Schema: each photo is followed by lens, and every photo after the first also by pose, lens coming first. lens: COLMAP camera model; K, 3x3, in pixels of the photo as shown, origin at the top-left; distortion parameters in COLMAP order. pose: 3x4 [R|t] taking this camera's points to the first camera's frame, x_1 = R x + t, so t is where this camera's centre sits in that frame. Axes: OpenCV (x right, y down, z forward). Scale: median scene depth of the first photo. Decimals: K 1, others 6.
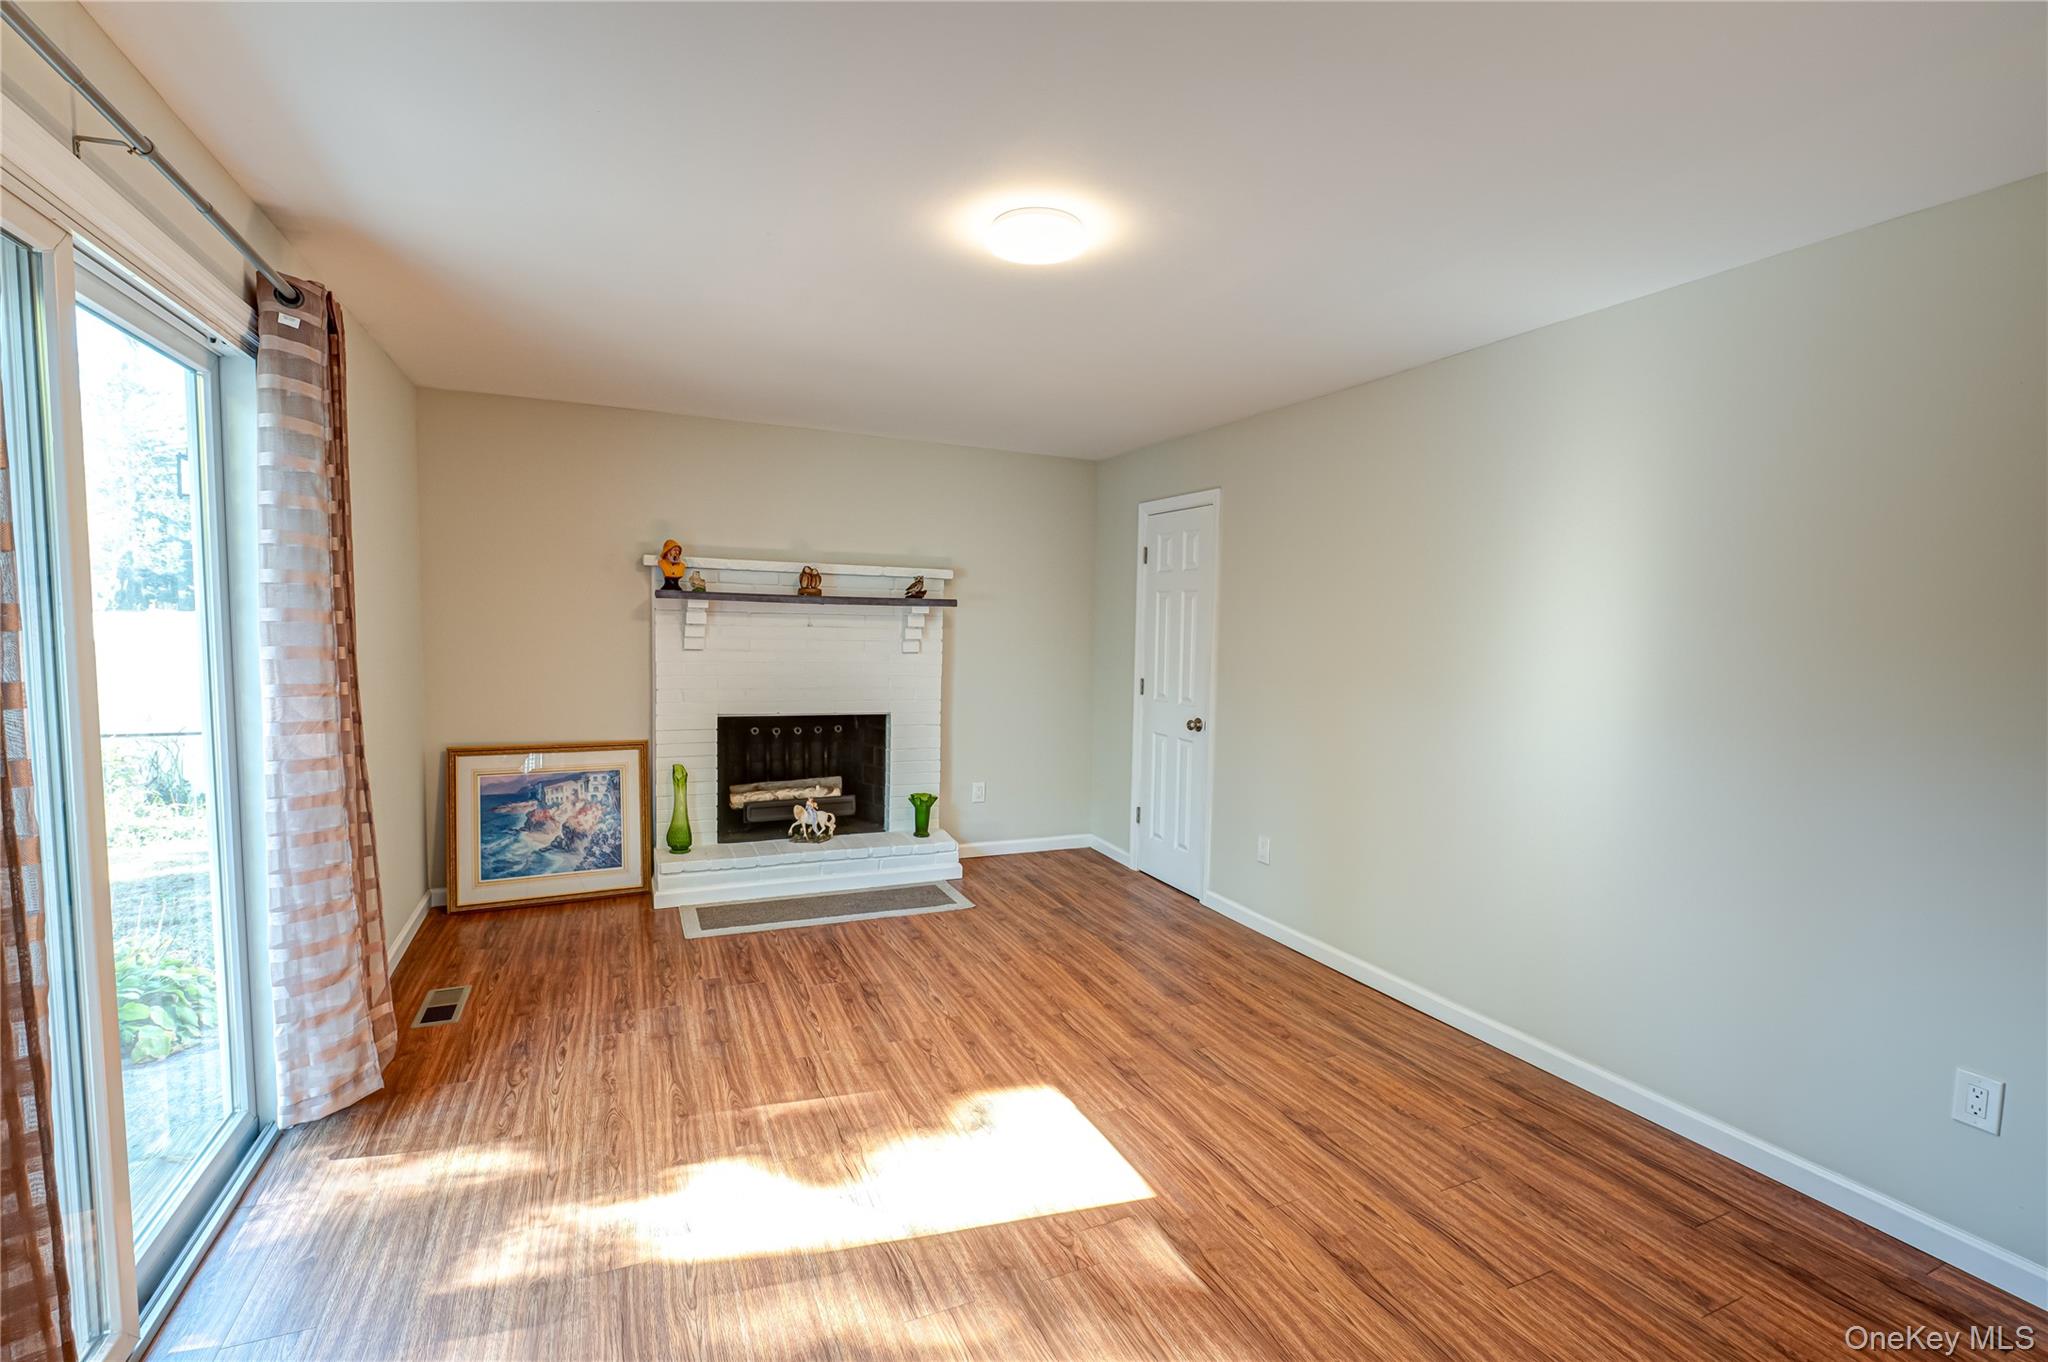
lens RADIAL K [[914.5, 0, 1027.7], [0, 914.5, 690.0], [0, 0, 1]] dist [-0.003444, -0.002469]
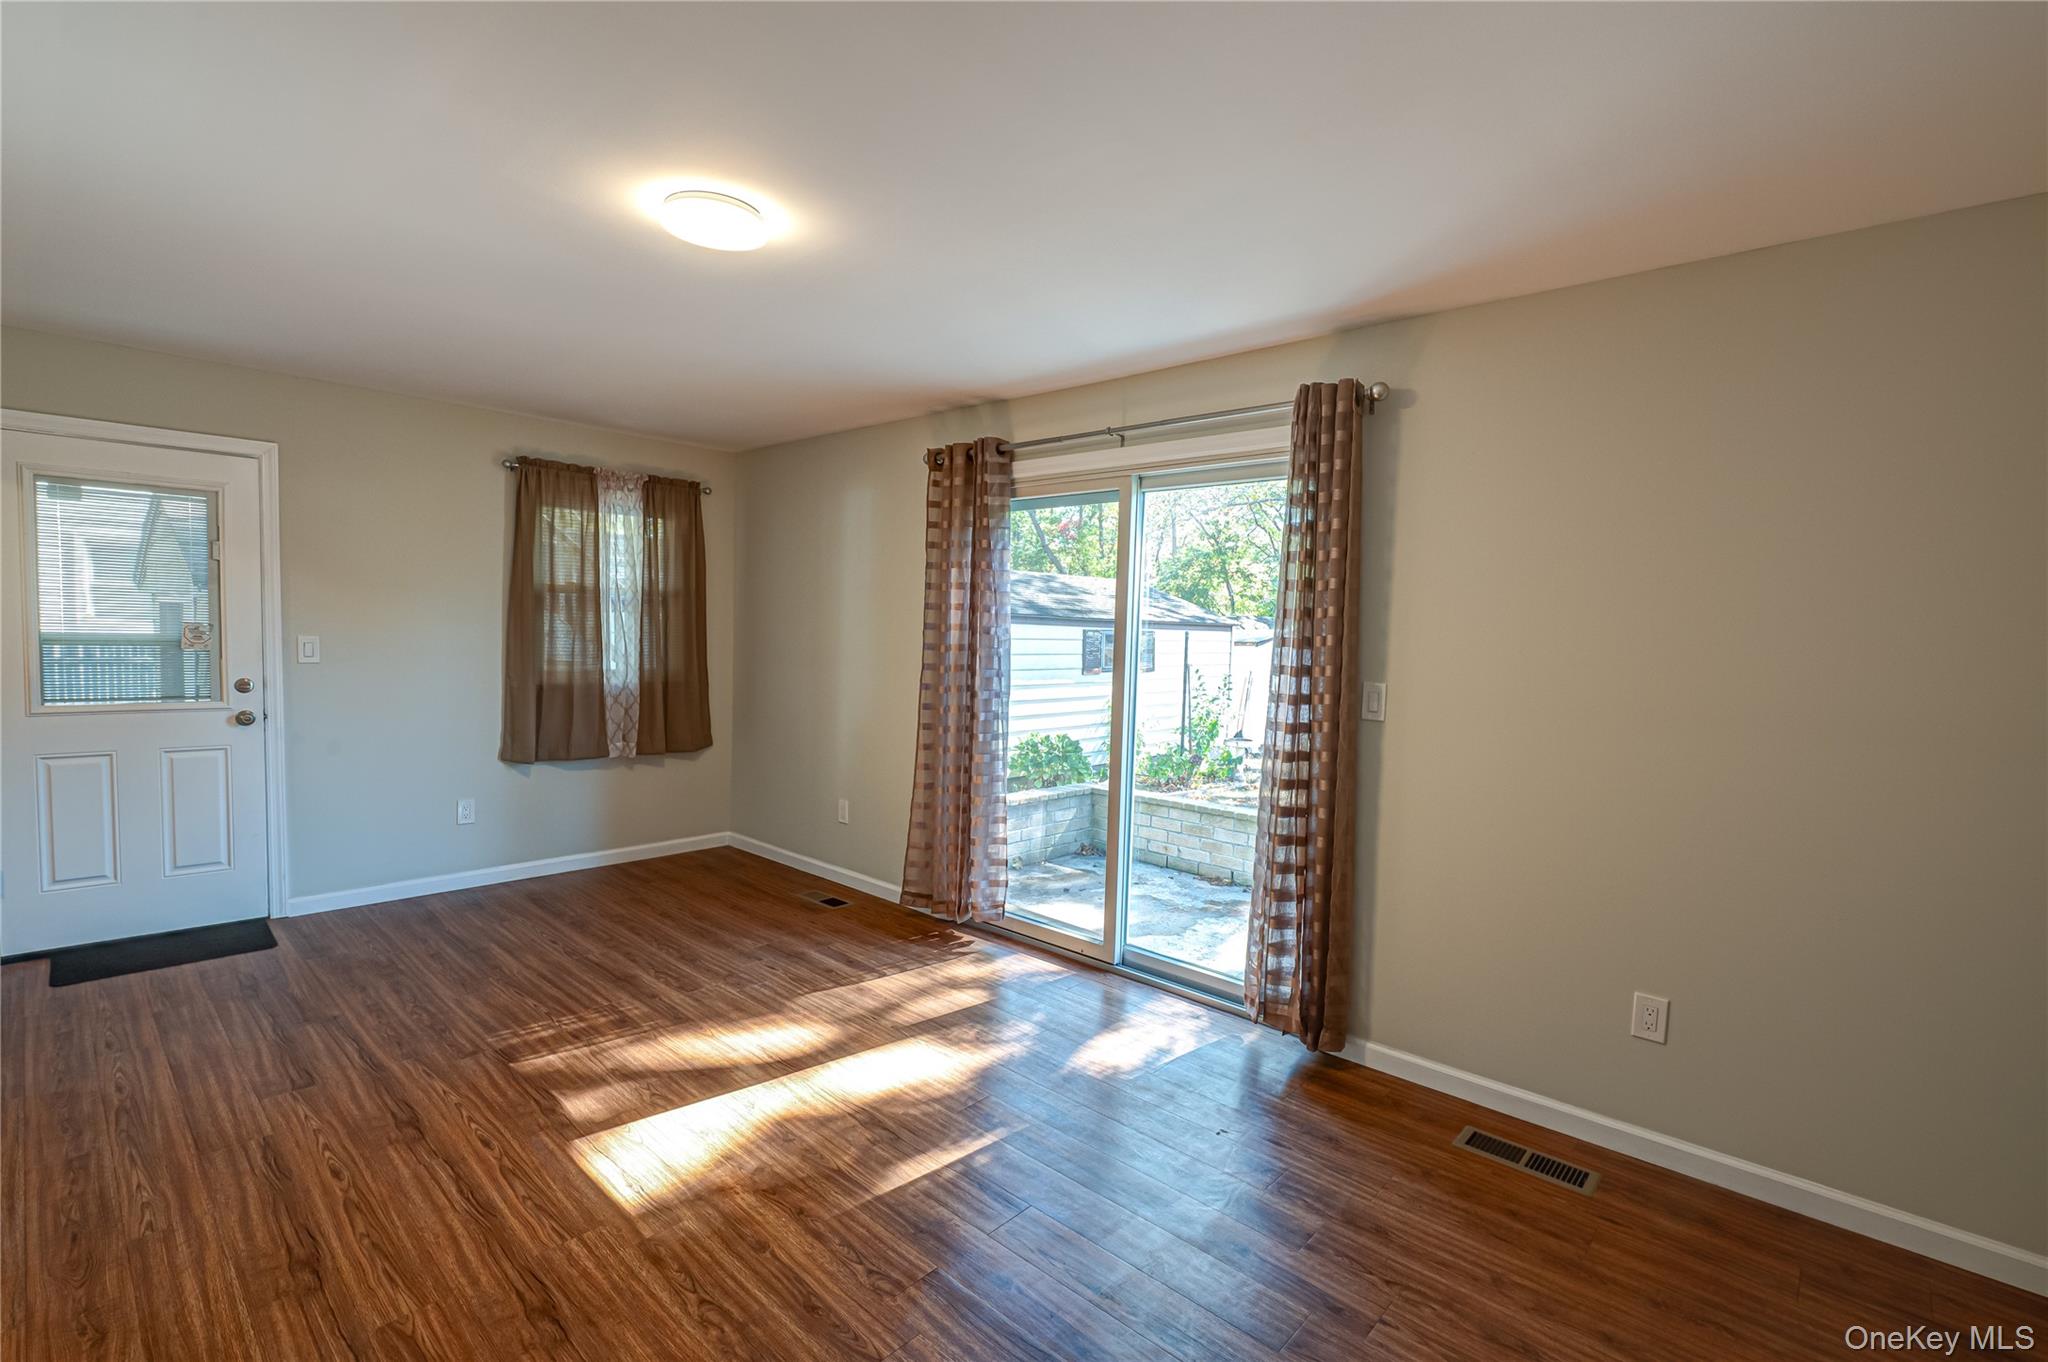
lens RADIAL K [[914.5, 0, 1028.6], [0, 914.5, 677.5], [0, 0, 1]] dist [-0.003444, -0.002469]
pose [[-0.918670, -0.027721, -0.394052, 0.041588], [-0.079669, 0.990038, 0.116089, -0.083615], [0.386908, 0.138041, -0.911727, 1.128928]]
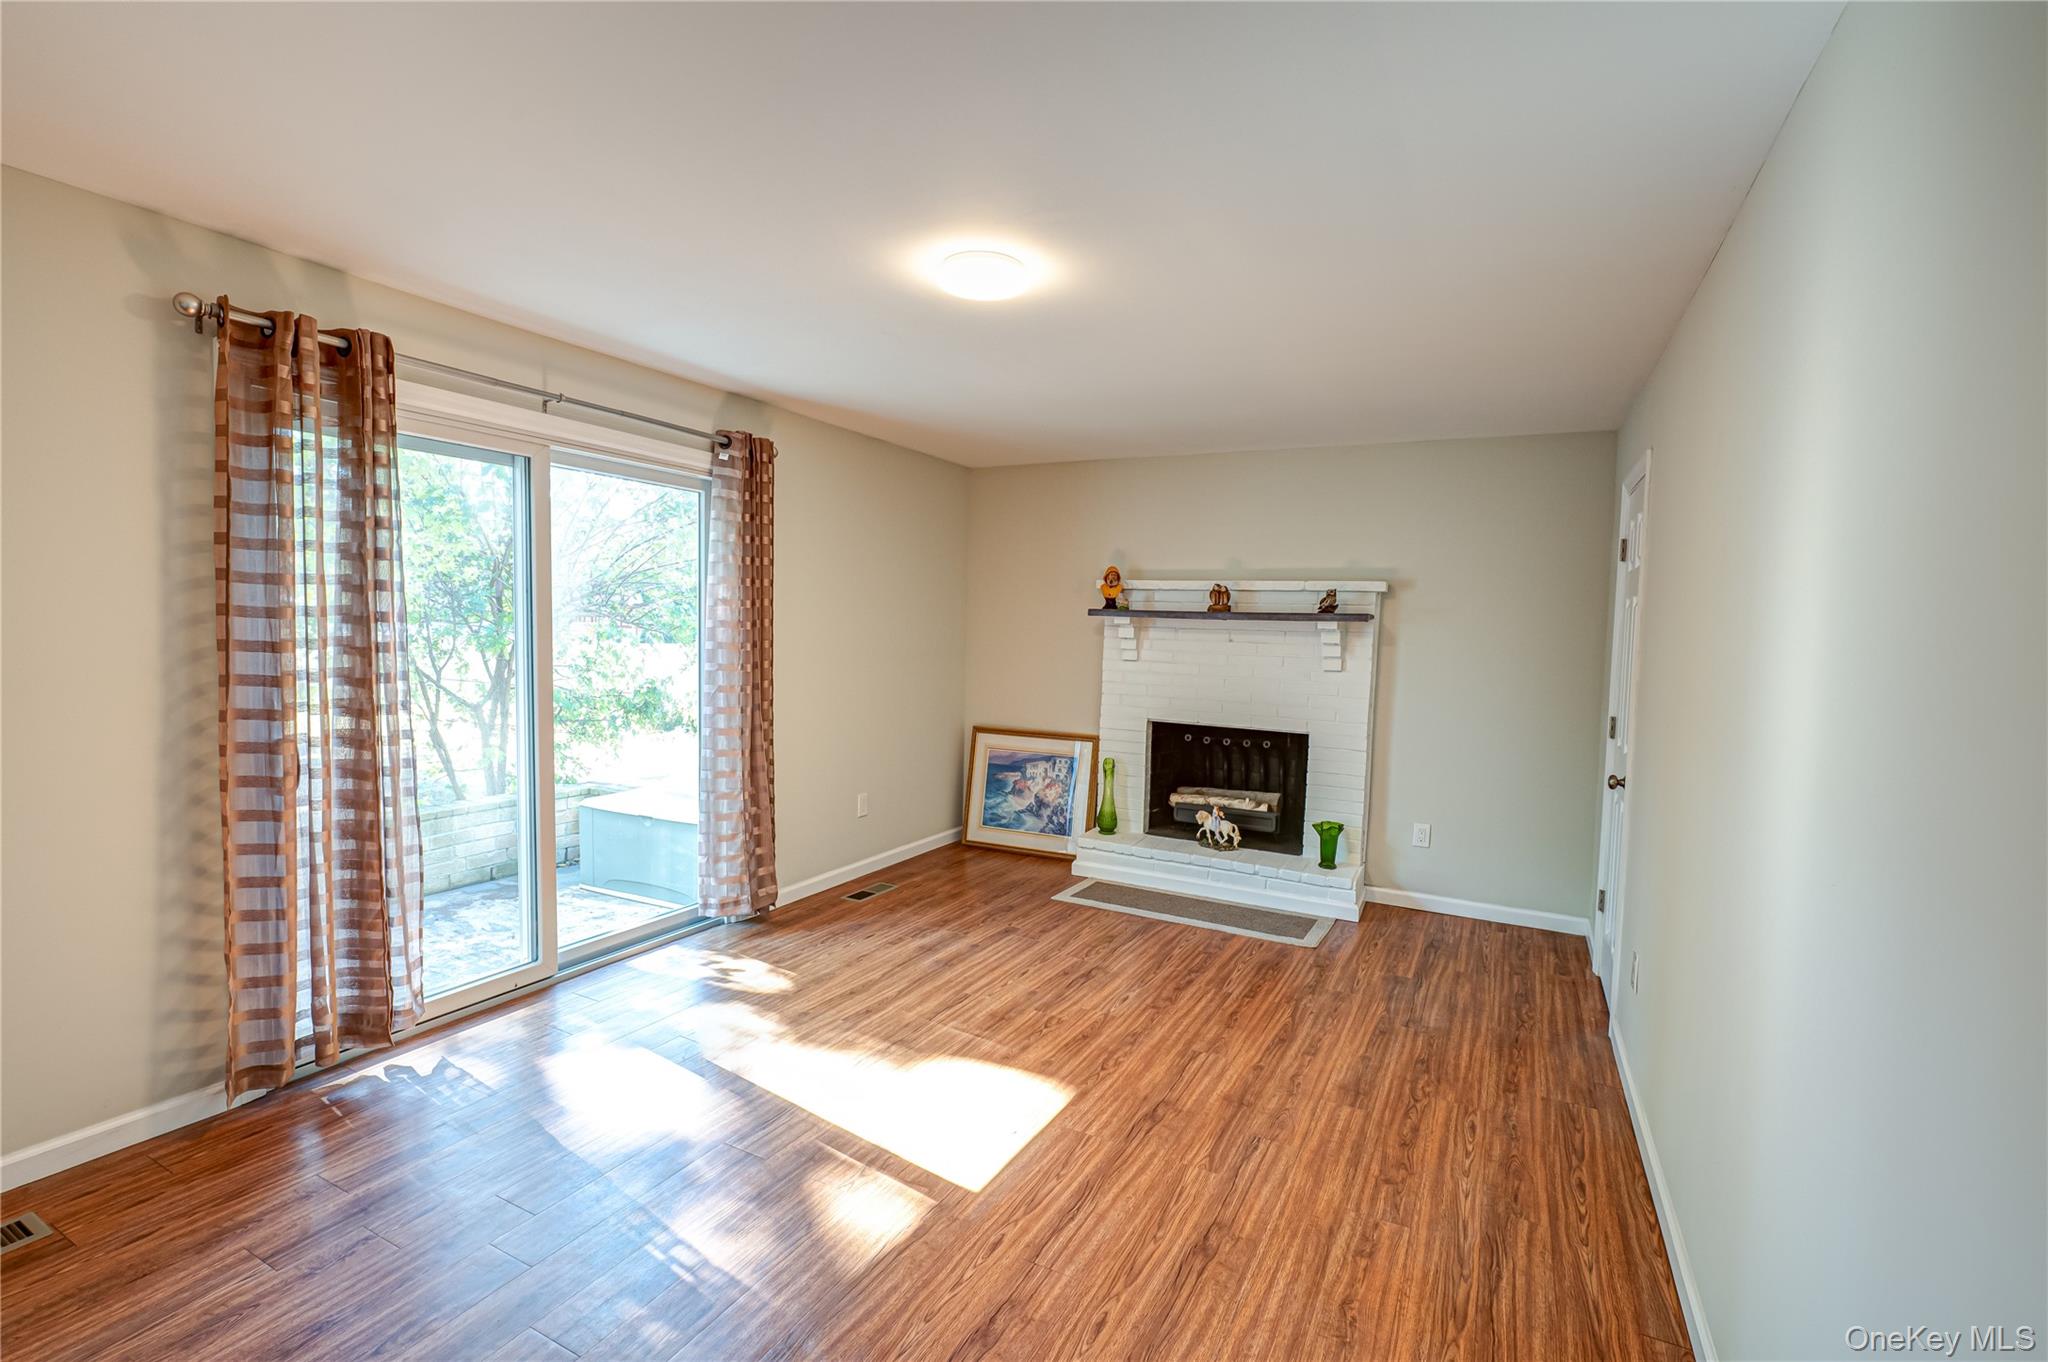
lens RADIAL K [[914.5, 0, 1032.3], [0, 914.5, 684.0], [0, 0, 1]] dist [-0.003444, -0.002469]
pose [[0.613547, 0.044095, -0.788426, 0.507392], [-0.072611, 0.997360, -0.000725, -0.004970], [0.786313, 0.057693, 0.615129, 0.213564]]
